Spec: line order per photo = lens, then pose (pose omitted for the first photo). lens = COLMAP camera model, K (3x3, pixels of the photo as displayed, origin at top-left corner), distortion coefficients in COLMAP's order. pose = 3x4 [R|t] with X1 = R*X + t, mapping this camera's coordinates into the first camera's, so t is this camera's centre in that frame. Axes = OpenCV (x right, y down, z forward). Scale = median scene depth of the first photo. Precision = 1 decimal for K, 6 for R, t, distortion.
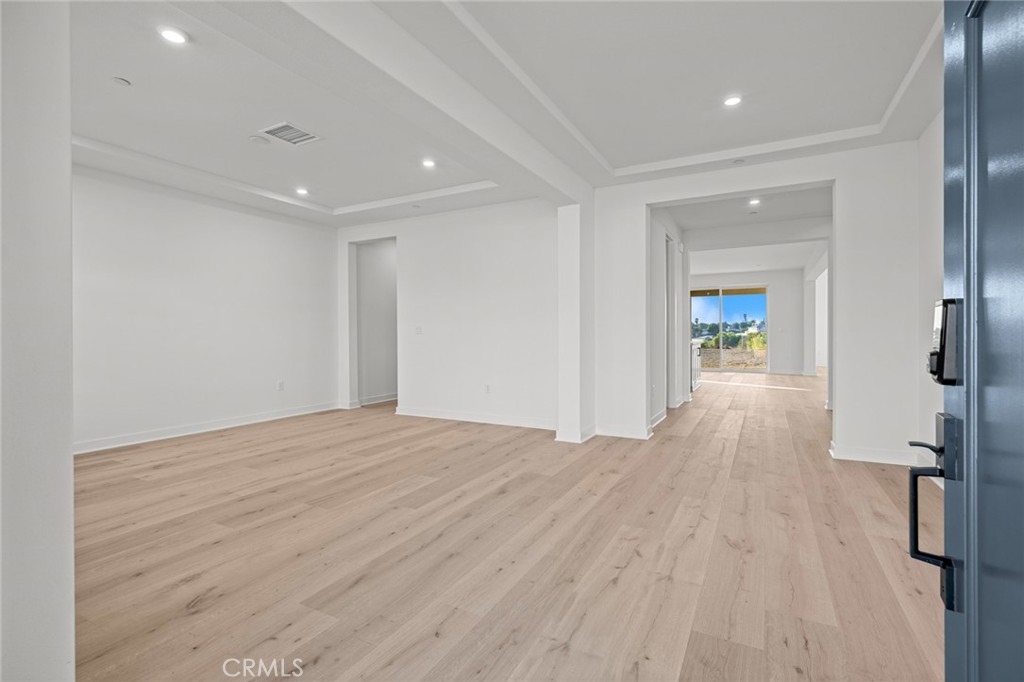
lens RADIAL K [[463.6, 0, 516.0], [0, 463.6, 336.5], [0, 0, 1]] dist [-0.000198, 0.000126]
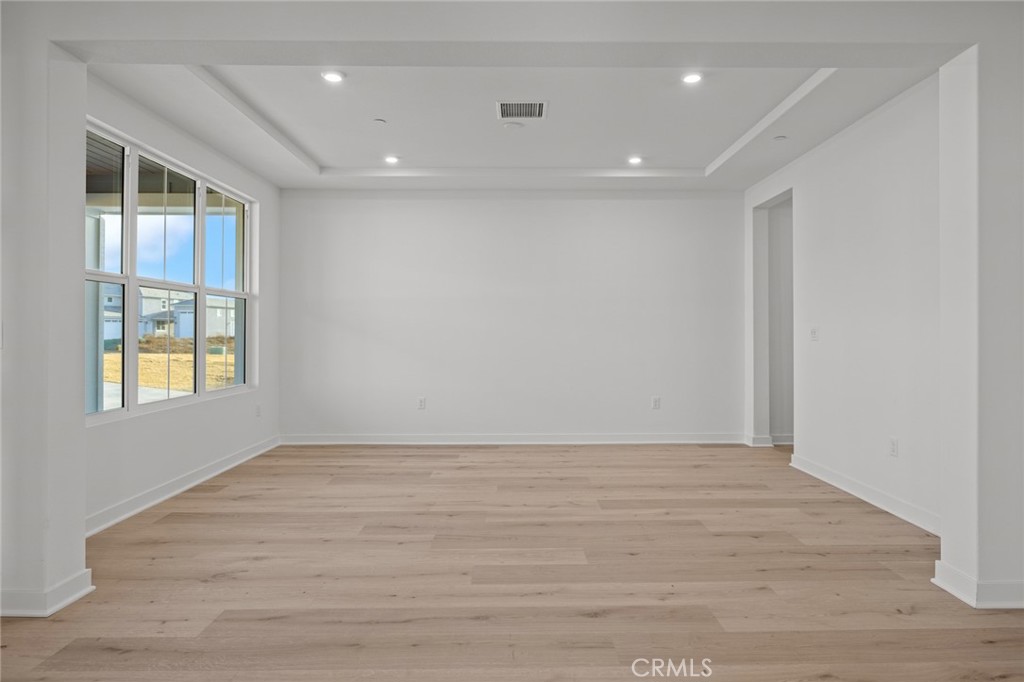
lens RADIAL K [[613.3, 0, 512.0], [0, 613.3, 341.0], [0, 0, 1]] dist [-0.012811, 0.000650]
pose [[0.494149, 0.013330, -0.869275, 0.578858], [-0.006972, 0.999911, 0.011370, -0.024165], [0.869349, 0.000442, 0.494198, 0.501981]]
